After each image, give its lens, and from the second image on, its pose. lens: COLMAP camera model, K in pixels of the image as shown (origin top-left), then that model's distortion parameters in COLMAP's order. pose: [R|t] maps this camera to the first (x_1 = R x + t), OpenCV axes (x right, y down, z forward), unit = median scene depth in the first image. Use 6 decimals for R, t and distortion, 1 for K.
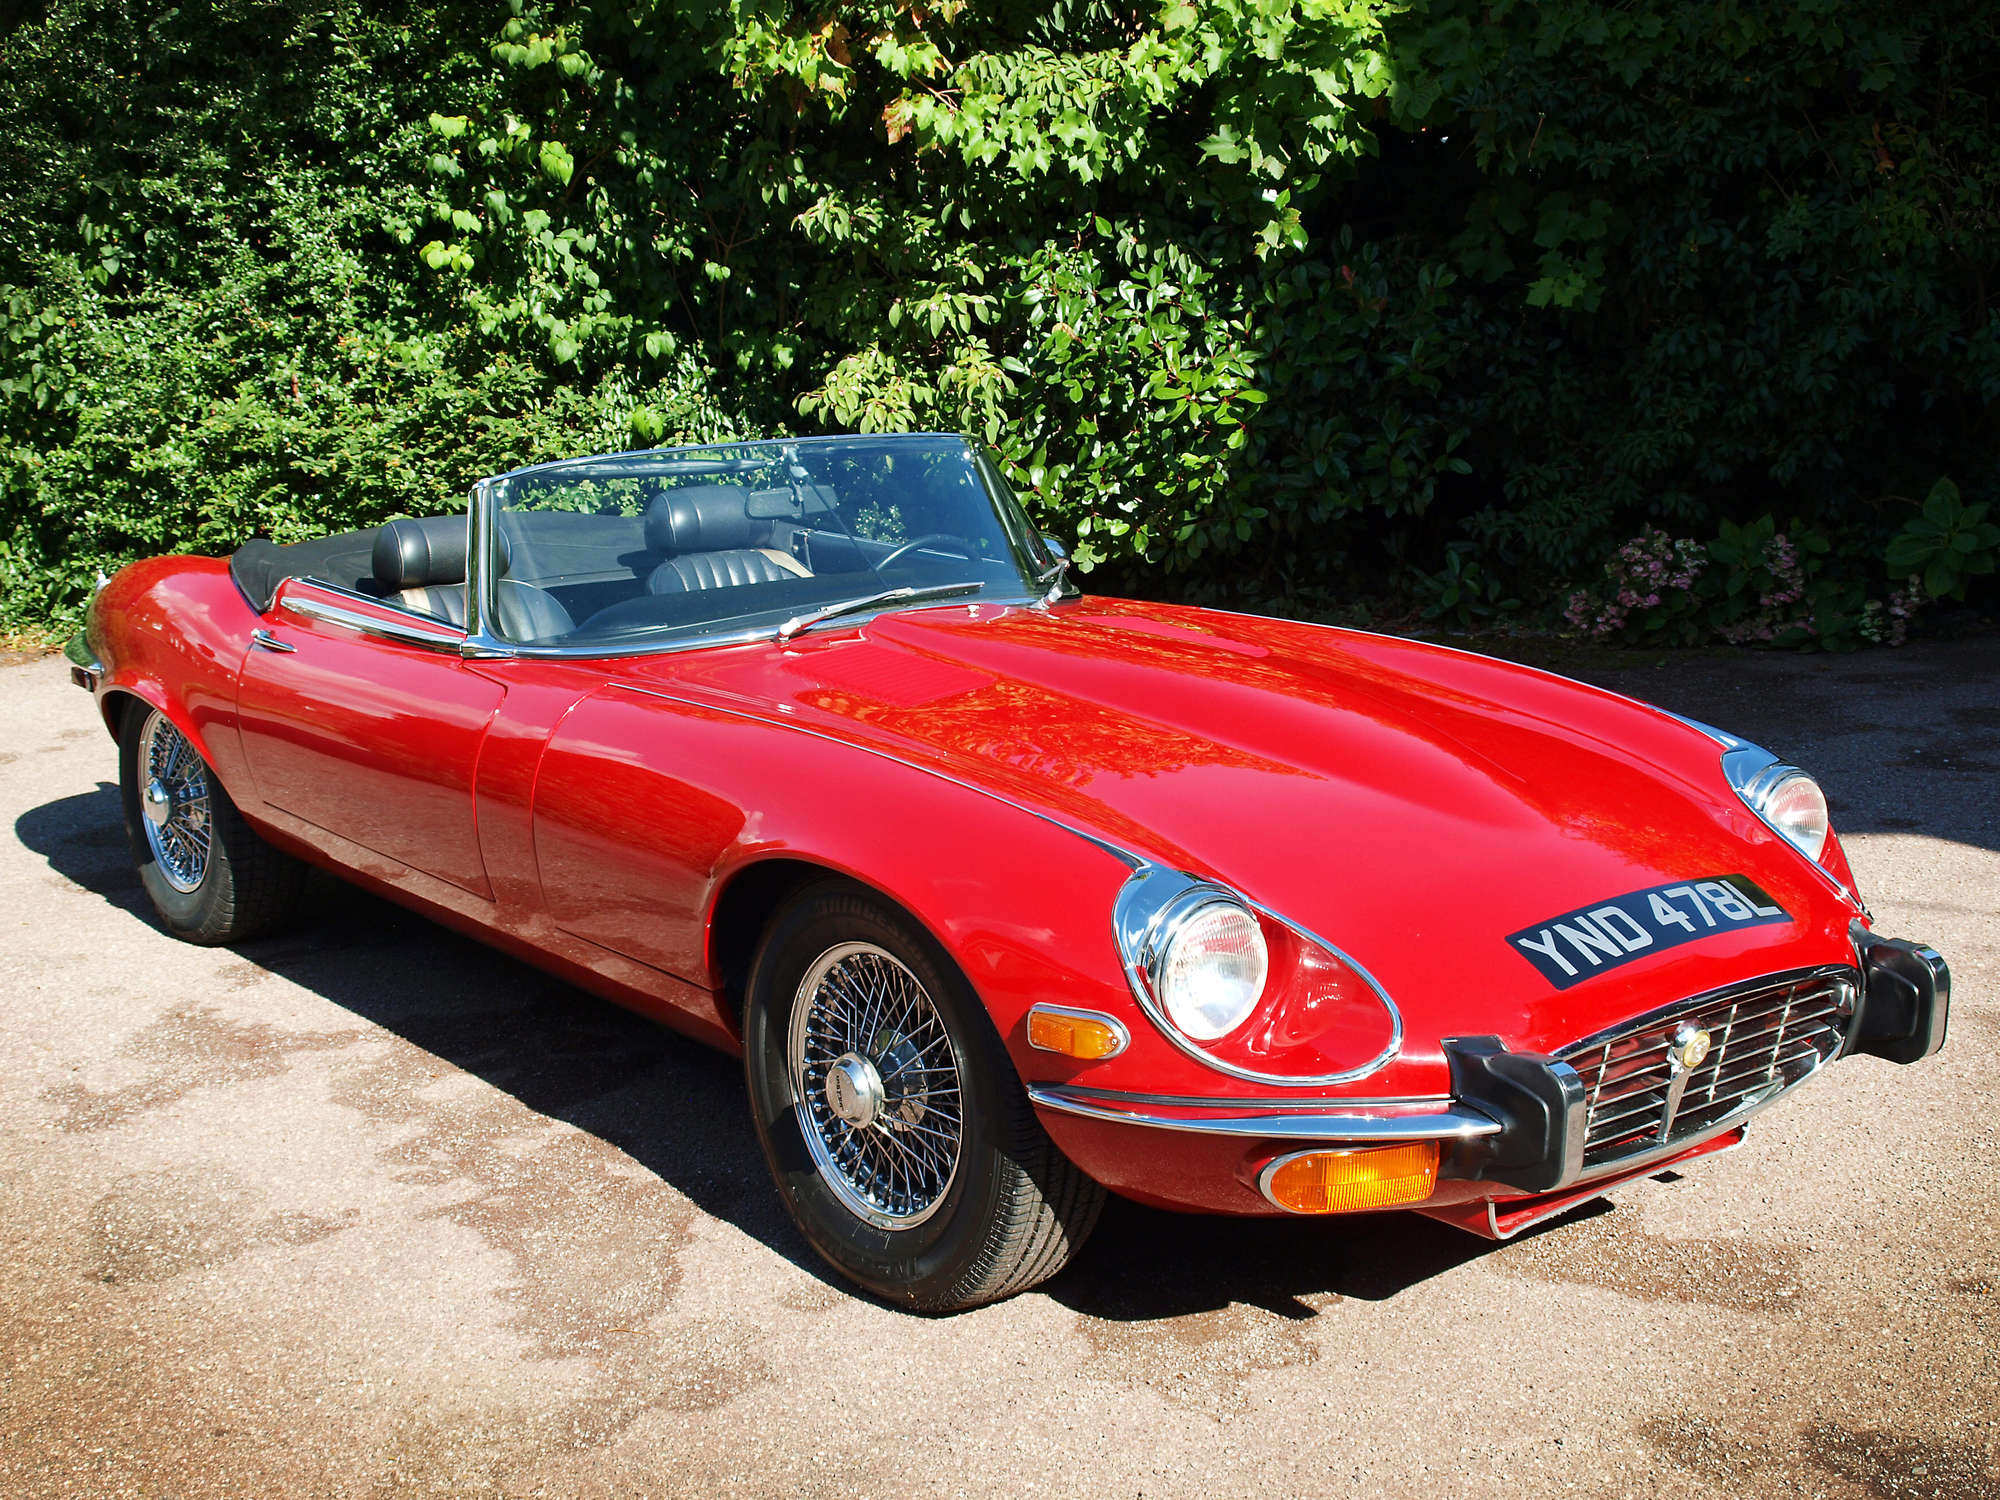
lens RADIAL K [[2630.7, 0, 1000.0], [0, 2630.7, 750.0], [0, 0, 1]] dist [-0.048468, -0.009702]
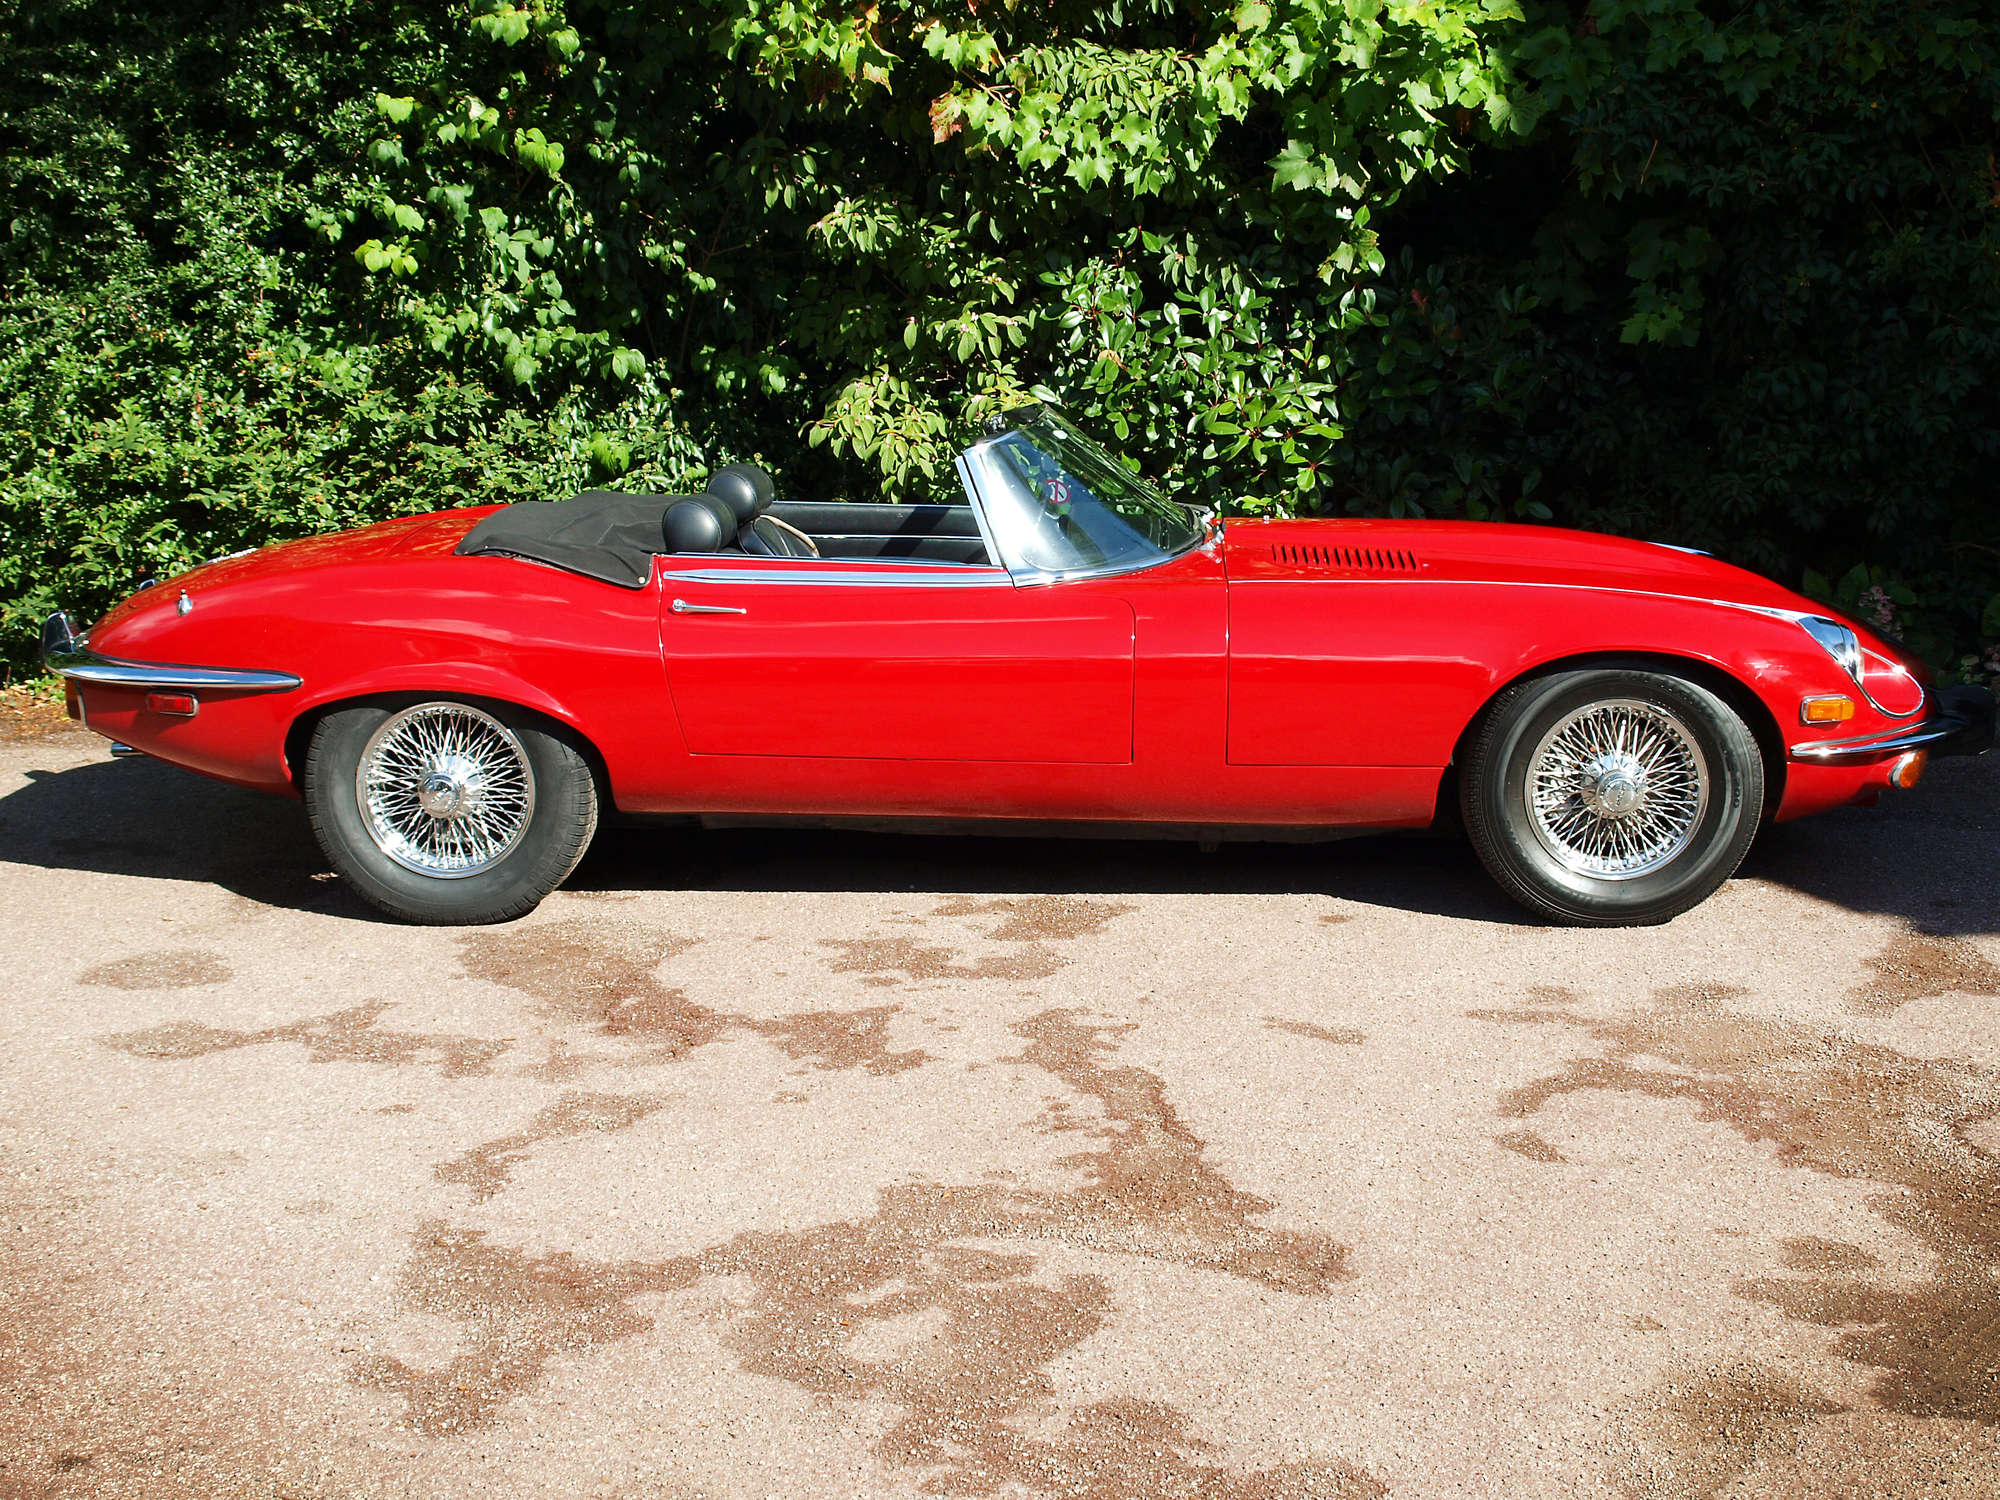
lens RADIAL K [[2630.7, 0, 1000.0], [0, 2630.7, 750.0], [0, 0, 1]] dist [-0.048468, -0.009702]
pose [[0.983502, -0.011891, 0.180506, -0.171941], [0.011316, 0.999927, 0.004213, -0.028365], [-0.180542, -0.002101, 0.983565, 0.117562]]
